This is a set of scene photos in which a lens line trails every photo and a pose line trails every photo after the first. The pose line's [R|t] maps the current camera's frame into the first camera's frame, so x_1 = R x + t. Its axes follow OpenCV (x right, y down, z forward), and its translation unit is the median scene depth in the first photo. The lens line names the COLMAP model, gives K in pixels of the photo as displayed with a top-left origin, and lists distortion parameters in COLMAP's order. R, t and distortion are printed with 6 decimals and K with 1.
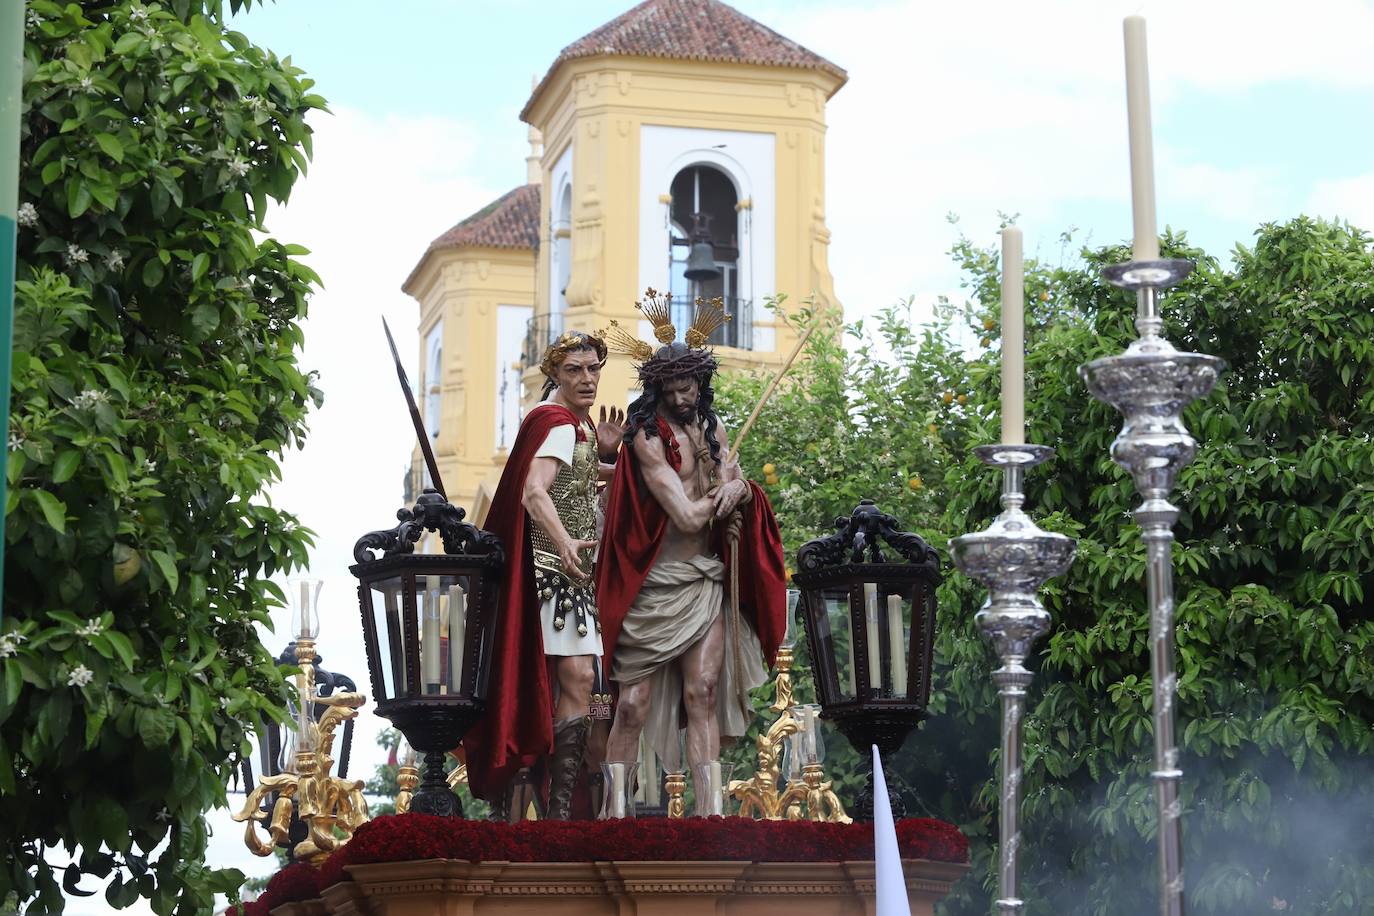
lens RADIAL K [[3586.5, 0, 687.0], [0, 3586.5, 458.0], [0, 0, 1]] dist [-0.186325, -0.225004]
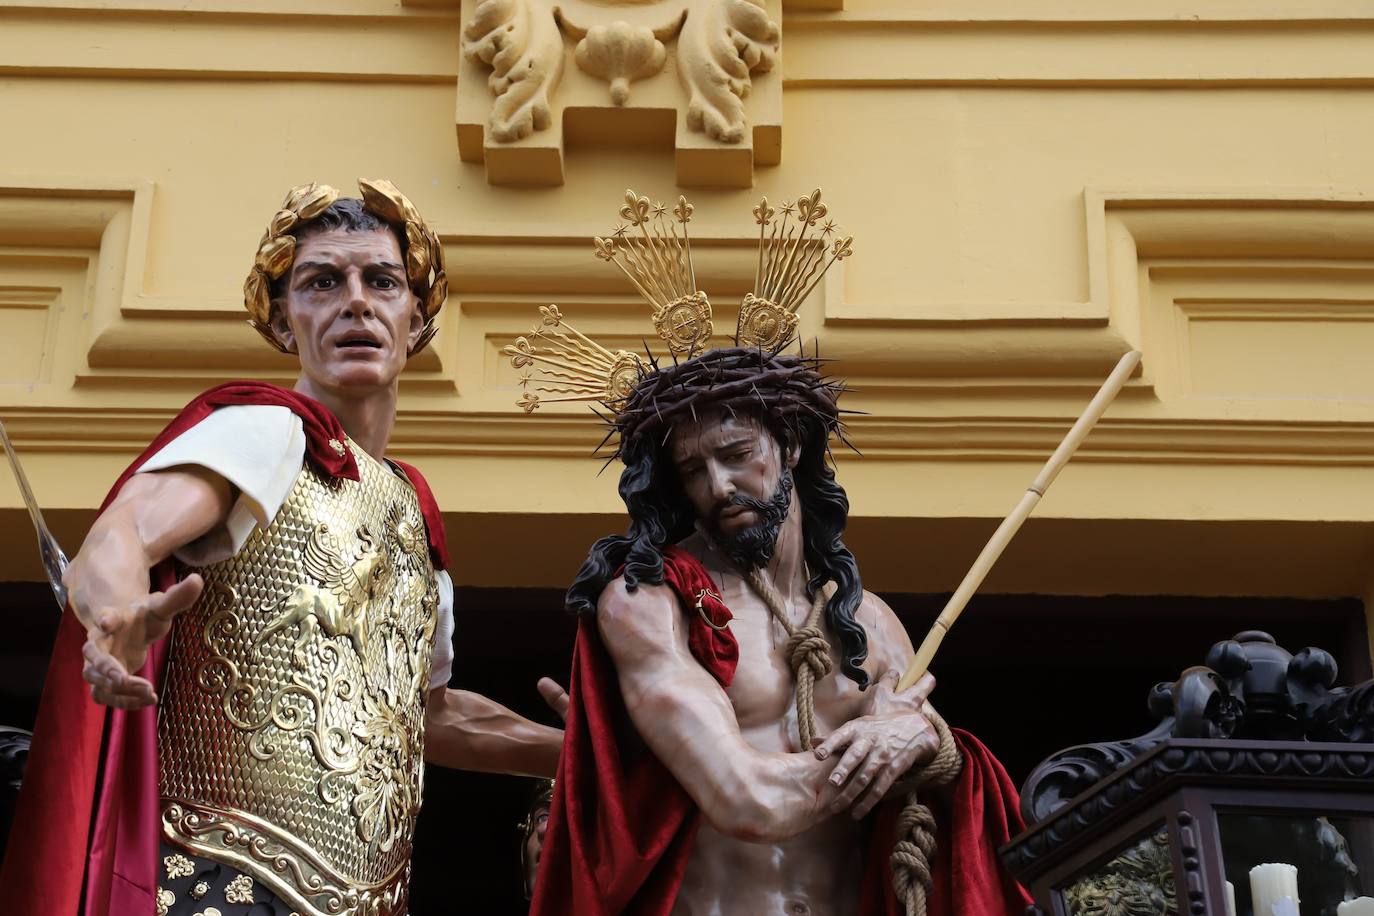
lens RADIAL K [[3679.6, 0, 684.2], [0, 3679.6, 456.8], [0, 0, 1]] dist [0.538815, -0.599241]
pose [[0.970097, -0.102449, -0.220036, 0.074294], [0.012649, 0.926661, -0.375684, 0.117453], [0.242387, 0.361667, 0.900247, 0.669740]]
